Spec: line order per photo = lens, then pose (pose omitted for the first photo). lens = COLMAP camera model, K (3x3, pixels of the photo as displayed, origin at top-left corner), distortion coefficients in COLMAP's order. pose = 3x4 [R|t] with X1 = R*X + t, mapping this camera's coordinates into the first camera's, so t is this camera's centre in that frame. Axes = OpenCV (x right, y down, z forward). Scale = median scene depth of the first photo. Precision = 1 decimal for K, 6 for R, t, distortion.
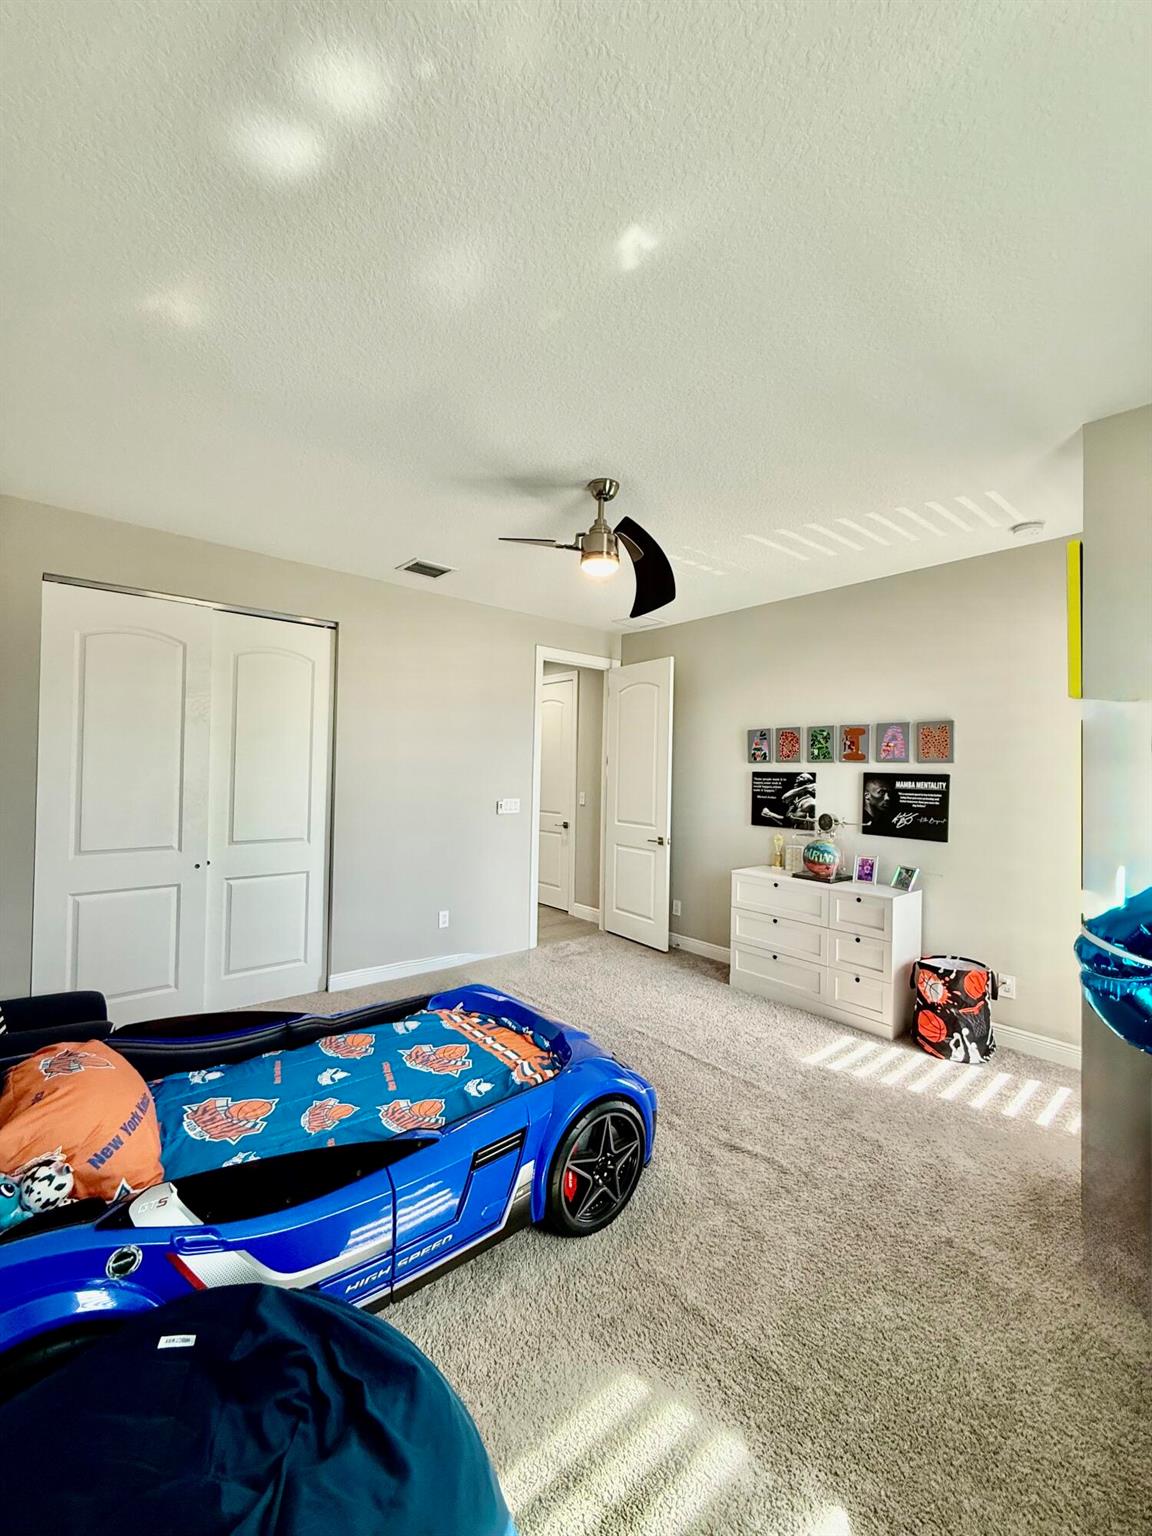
lens RADIAL K [[612.1, 0, 577.3], [0, 612.1, 760.4], [0, 0, 1]] dist [0.000022, 0.000207]
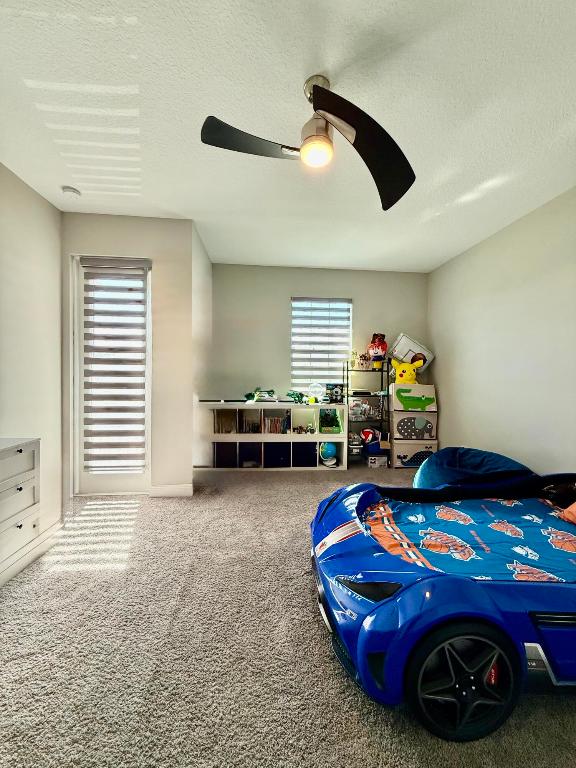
lens RADIAL K [[306.1, 0, 288.6], [0, 306.1, 380.2], [0, 0, 1]] dist [0.000022, 0.000207]
pose [[-0.815904, -0.039638, 0.576827, -0.321804], [-0.039251, 0.999143, 0.013139, 0.124320], [-0.576854, -0.011921, -0.816760, 1.762507]]
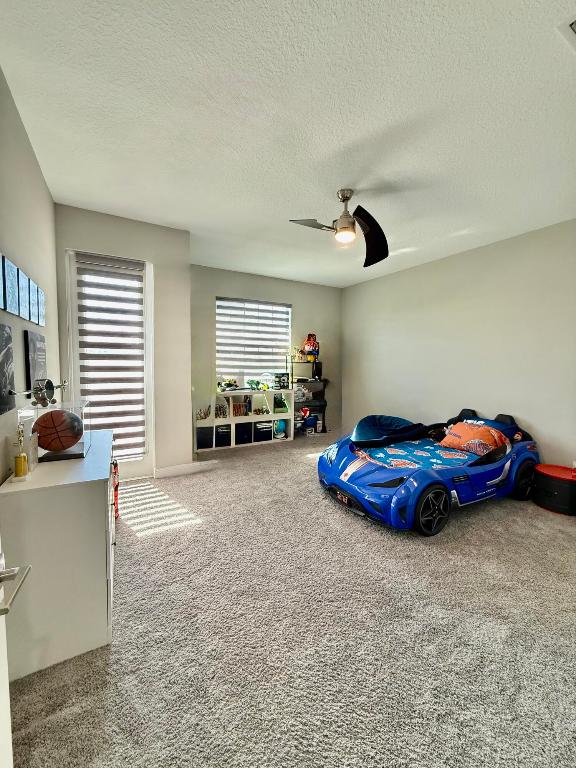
lens RADIAL K [[306.1, 0, 288.6], [0, 306.1, 380.2], [0, 0, 1]] dist [0.000022, 0.000207]
pose [[-0.980131, -0.045684, 0.193021, 0.004997], [-0.036740, 0.998090, 0.049664, 0.096302], [-0.194921, 0.041586, -0.979937, 2.314549]]
